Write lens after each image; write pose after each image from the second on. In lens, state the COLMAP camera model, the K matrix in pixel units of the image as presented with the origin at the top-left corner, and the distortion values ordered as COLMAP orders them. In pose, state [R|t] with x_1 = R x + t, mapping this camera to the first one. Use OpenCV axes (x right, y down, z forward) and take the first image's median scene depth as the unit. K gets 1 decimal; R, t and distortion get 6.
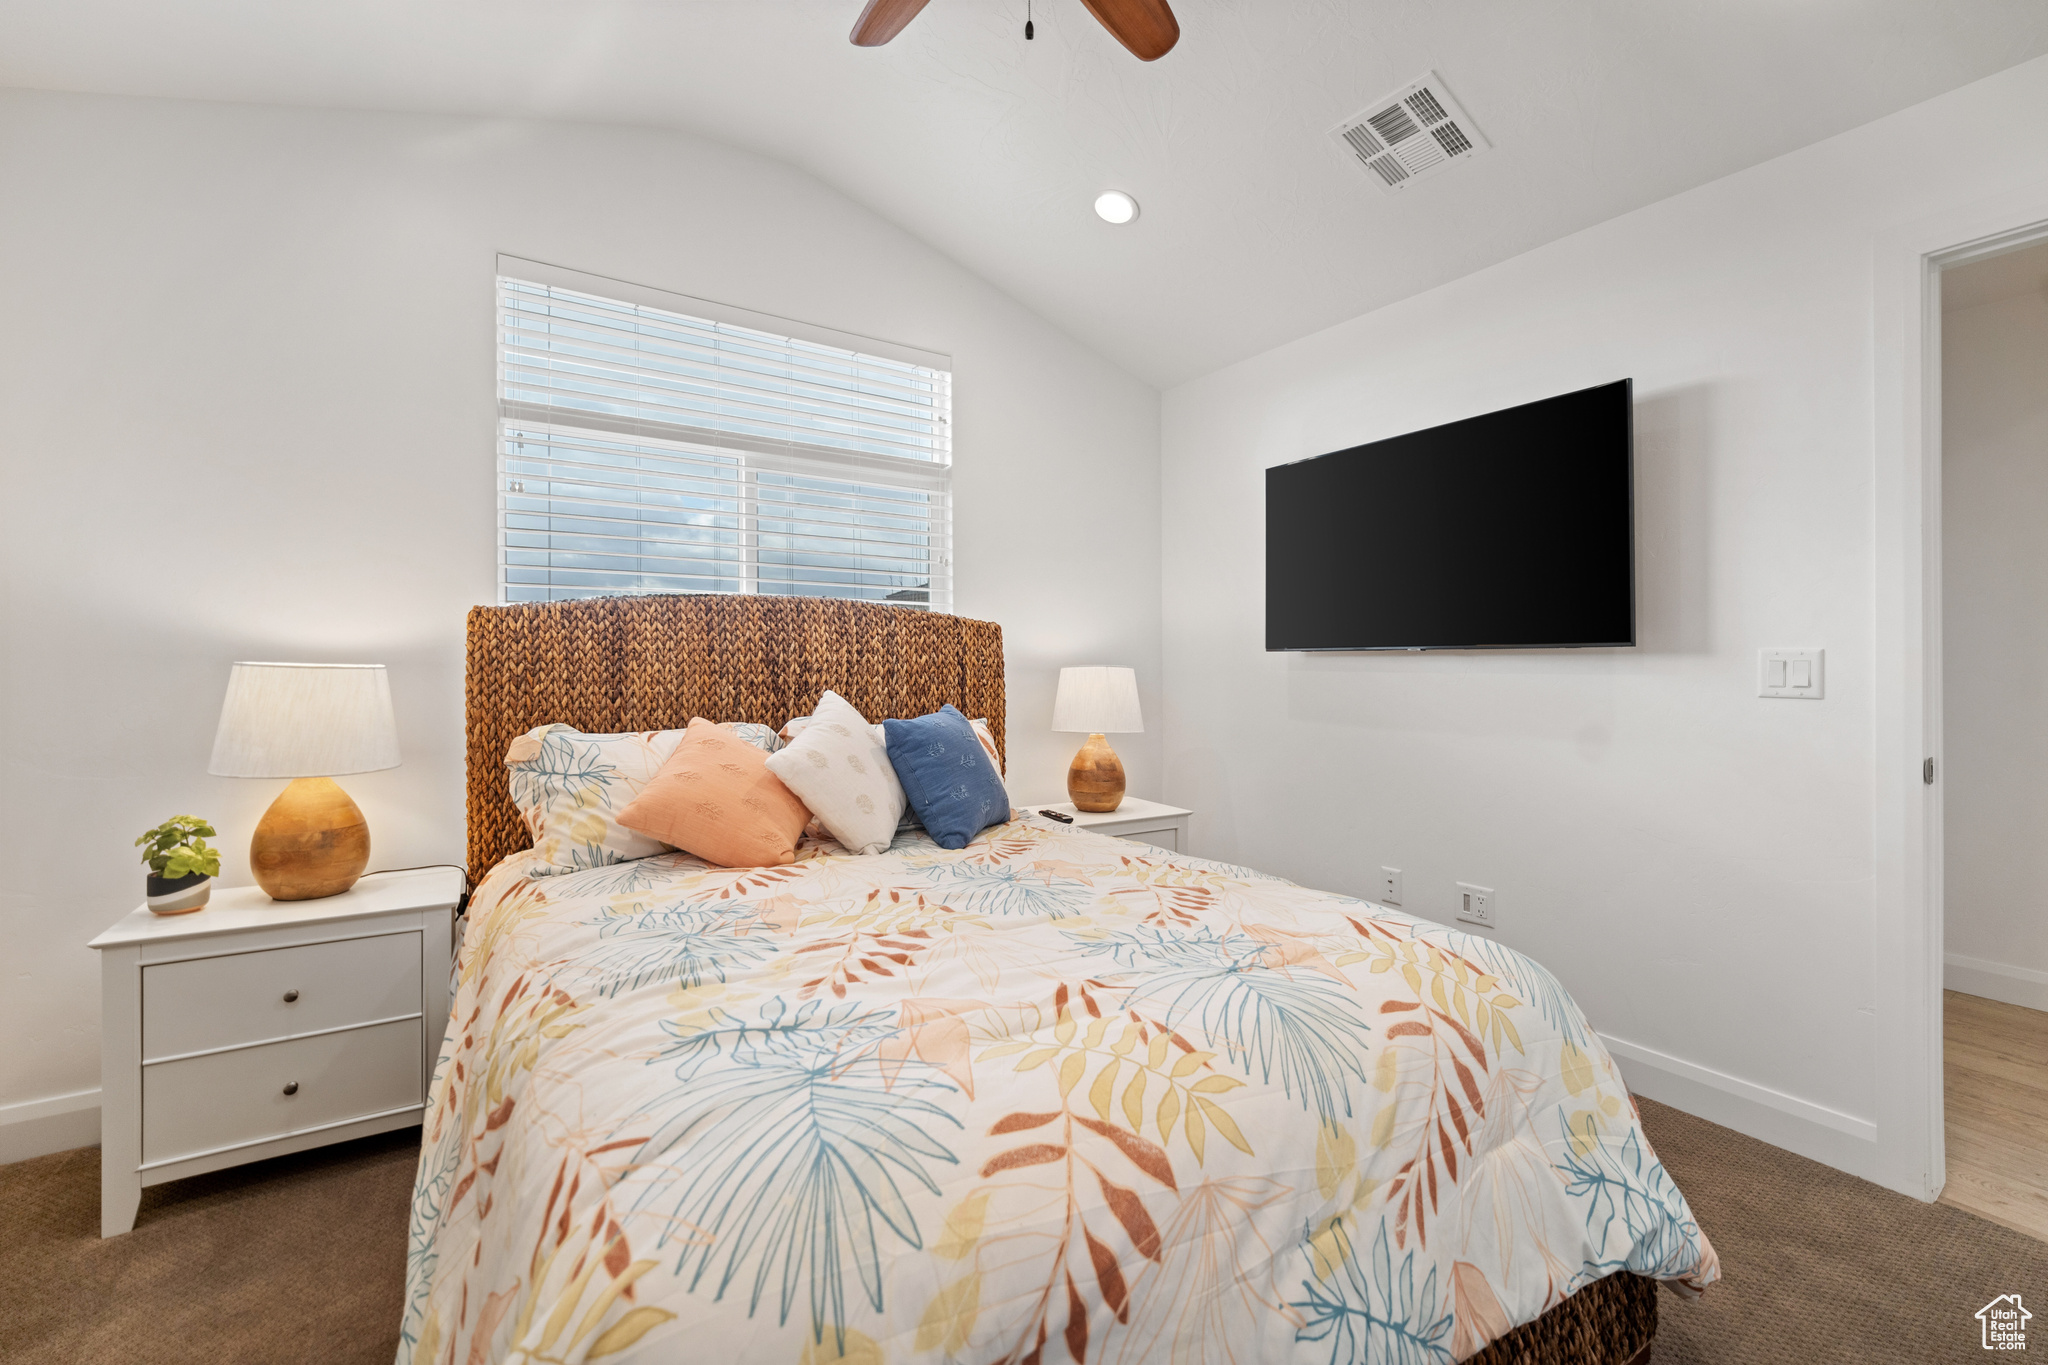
lens RADIAL K [[840.4, 0, 1025.4], [0, 840.4, 677.2], [0, 0, 1]] dist [0.002828, 0.000030]
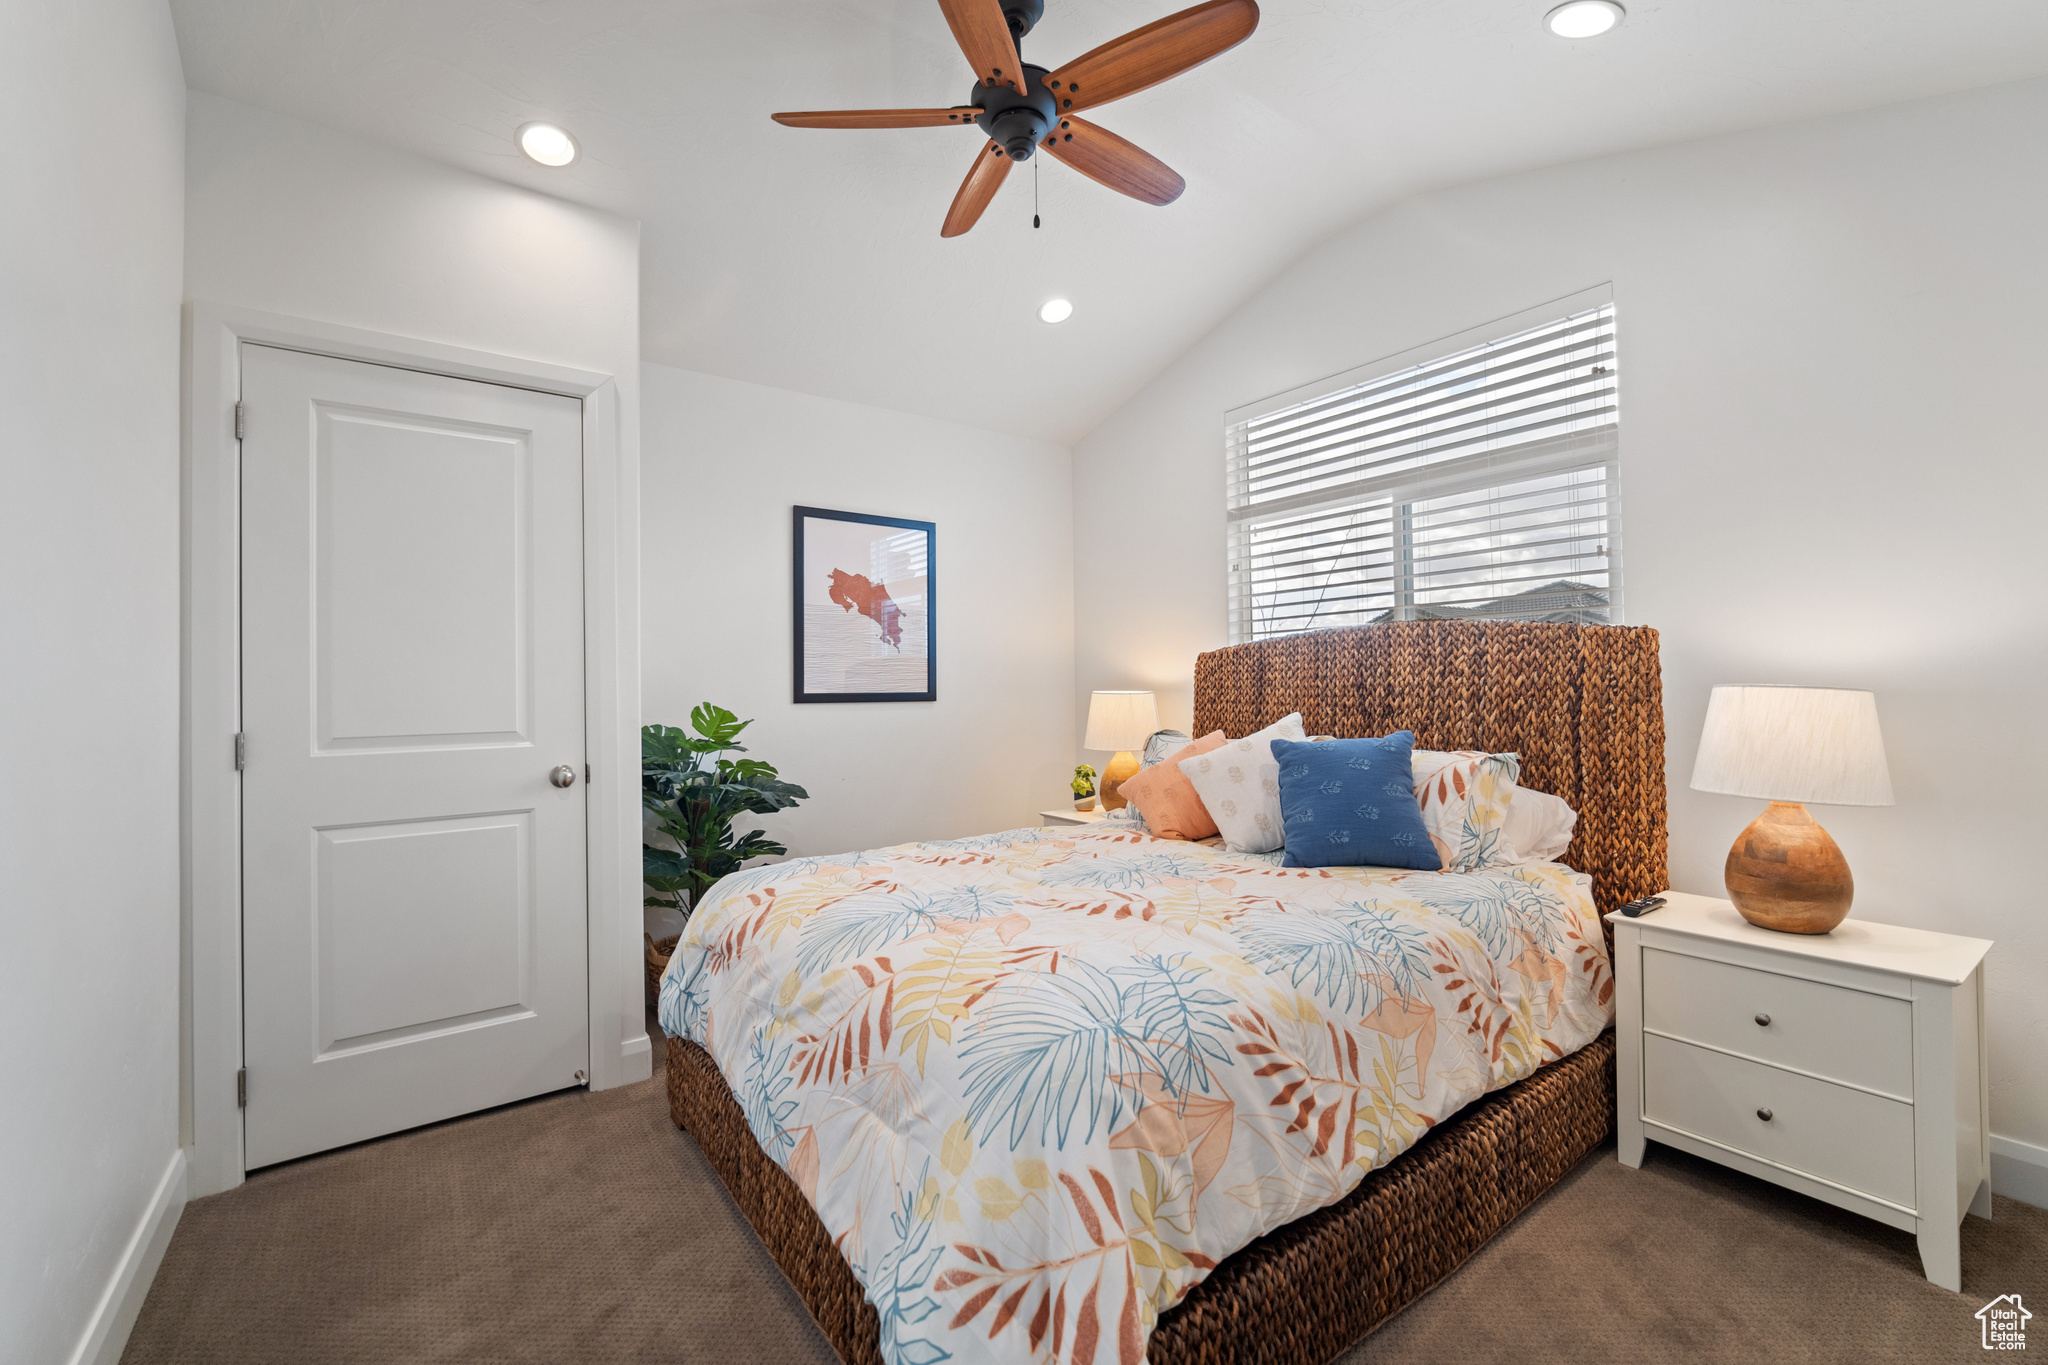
lens RADIAL K [[840.4, 0, 1026.1], [0, 840.4, 685.5], [0, 0, 1]] dist [0.002828, 0.000030]
pose [[0.064426, -0.014593, -0.997816, 0.712110], [-0.008523, 0.999849, -0.015173, 0.001066], [0.997886, 0.009482, 0.064292, 0.474218]]
